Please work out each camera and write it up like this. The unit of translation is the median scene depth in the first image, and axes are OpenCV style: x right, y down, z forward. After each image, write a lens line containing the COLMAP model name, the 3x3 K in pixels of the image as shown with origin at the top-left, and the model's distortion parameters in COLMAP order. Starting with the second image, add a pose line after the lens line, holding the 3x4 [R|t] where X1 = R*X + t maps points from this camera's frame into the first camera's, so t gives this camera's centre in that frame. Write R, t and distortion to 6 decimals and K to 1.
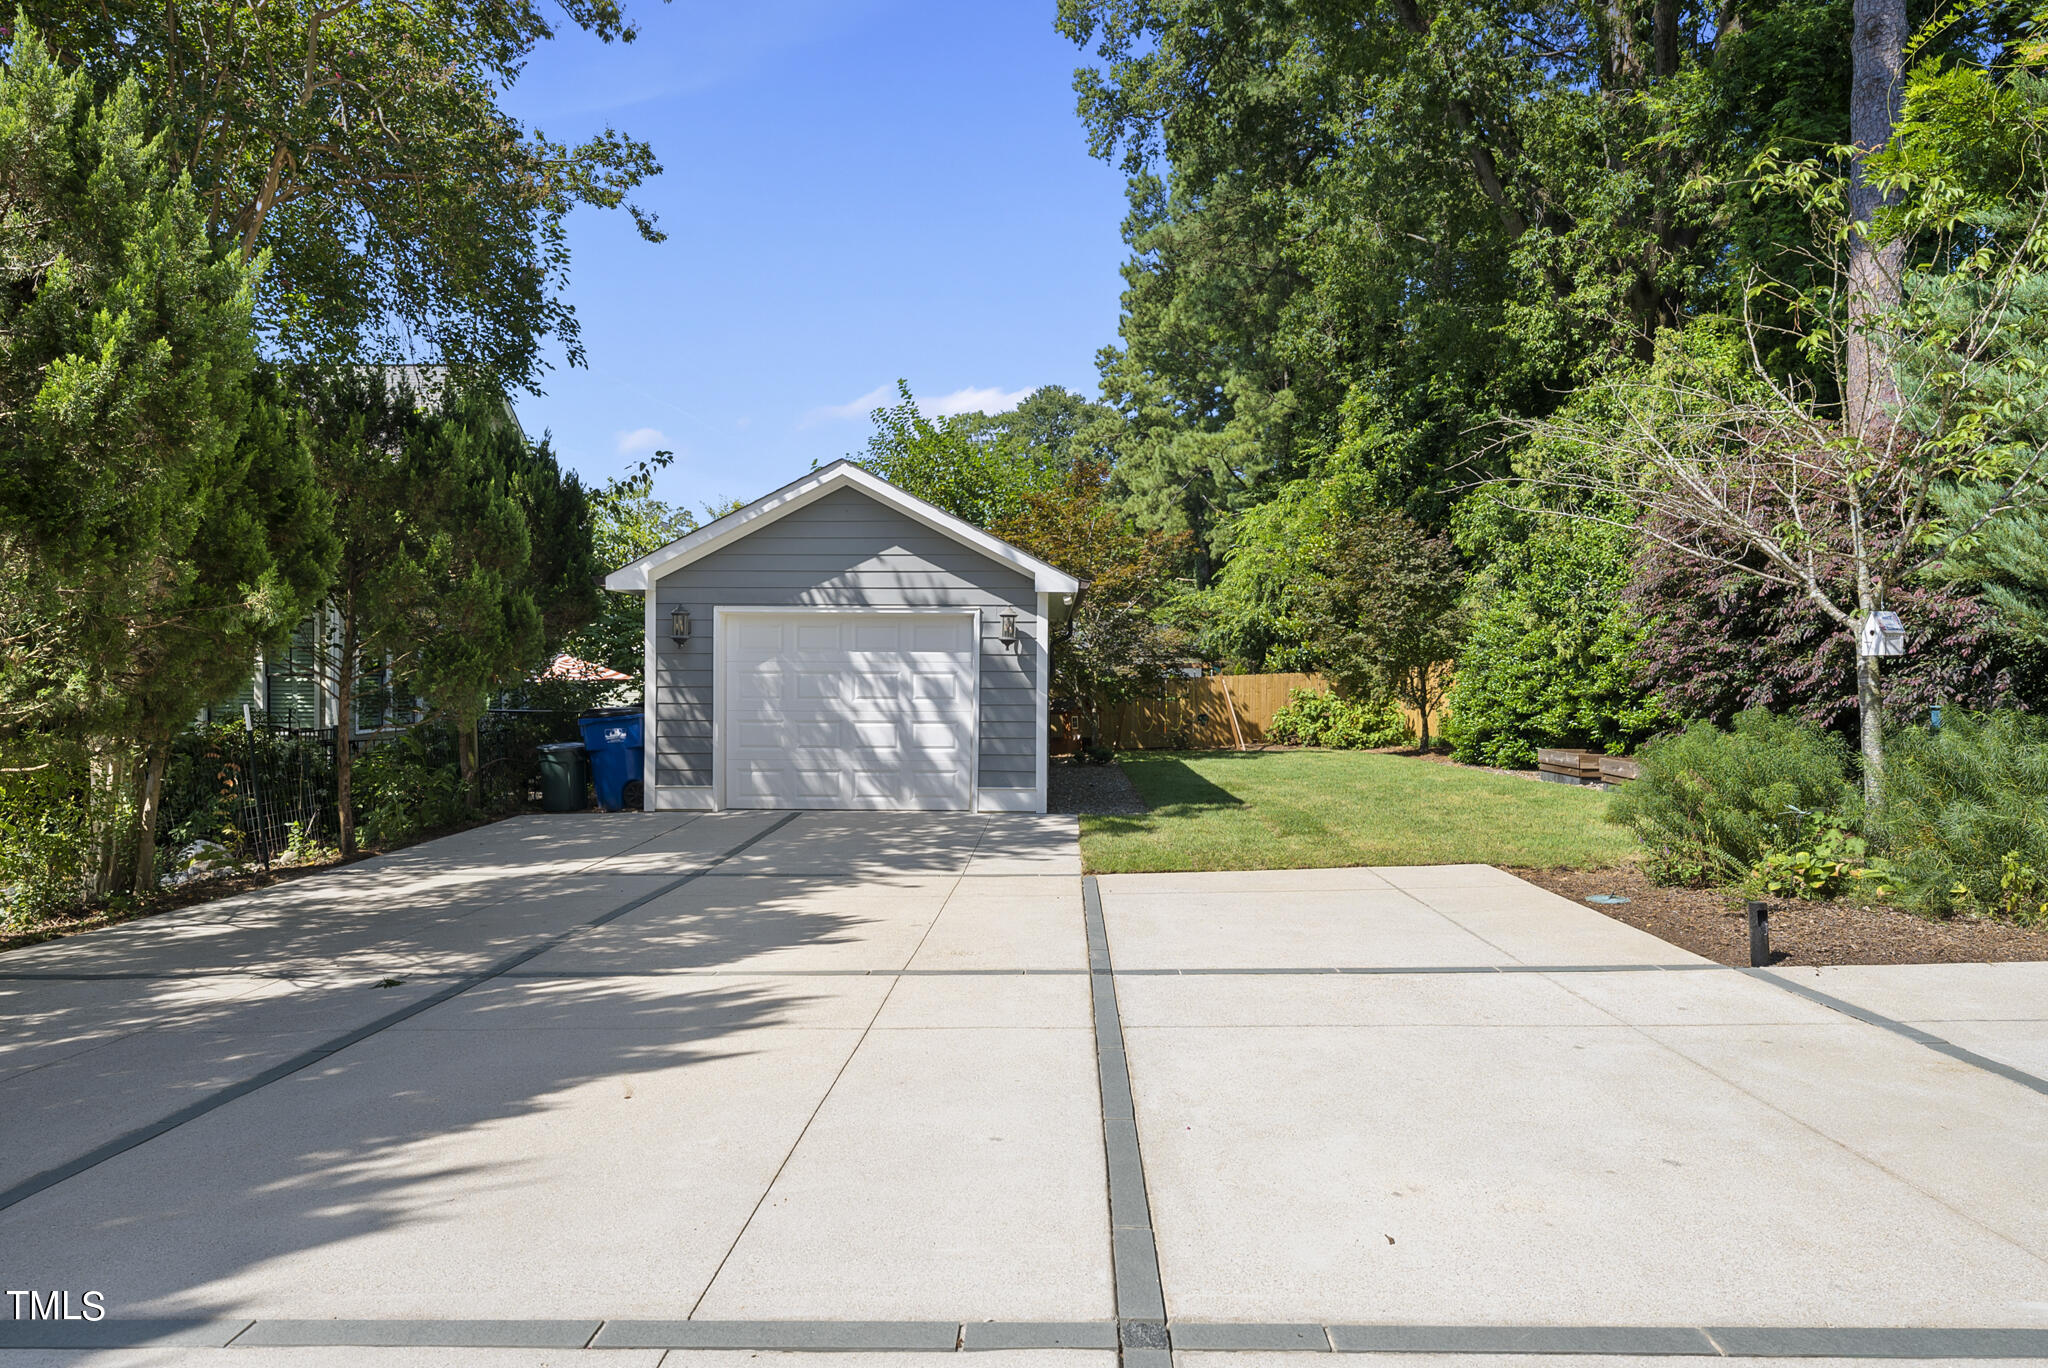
lens RADIAL K [[1153.6, 0, 1027.0], [0, 1153.6, 685.3], [0, 0, 1]] dist [-0.002262, 0.004225]
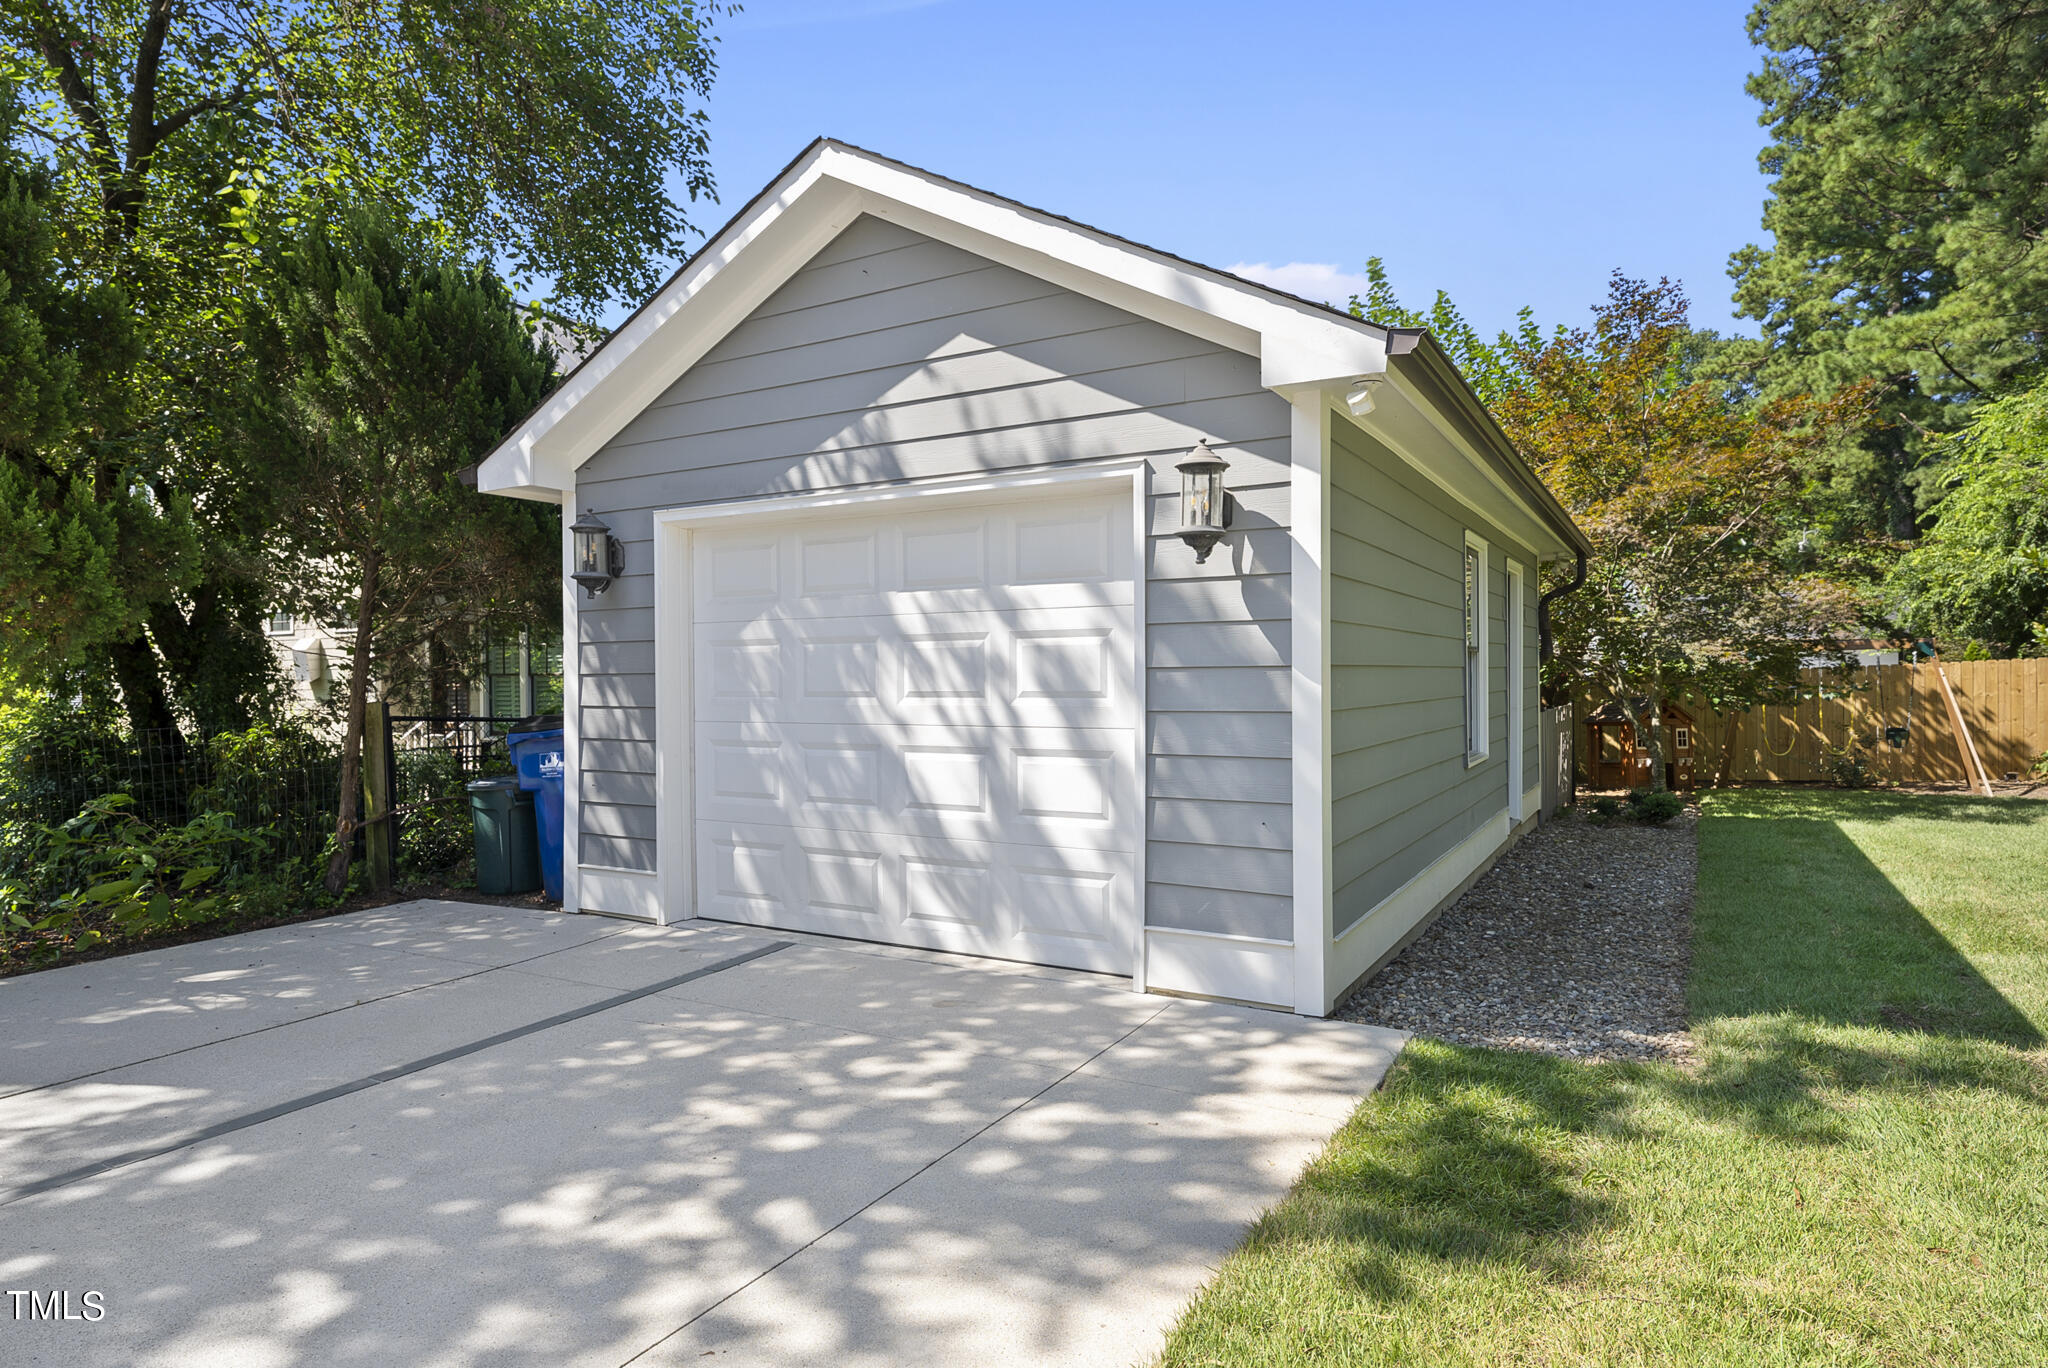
lens RADIAL K [[1153.6, 0, 1020.7], [0, 1153.6, 684.9], [0, 0, 1]] dist [-0.002262, 0.004225]
pose [[0.875931, -0.008186, -0.482366, 0.105376], [0.006237, 0.999965, -0.005644, 0.009376], [0.482395, 0.001935, 0.875951, 0.632619]]
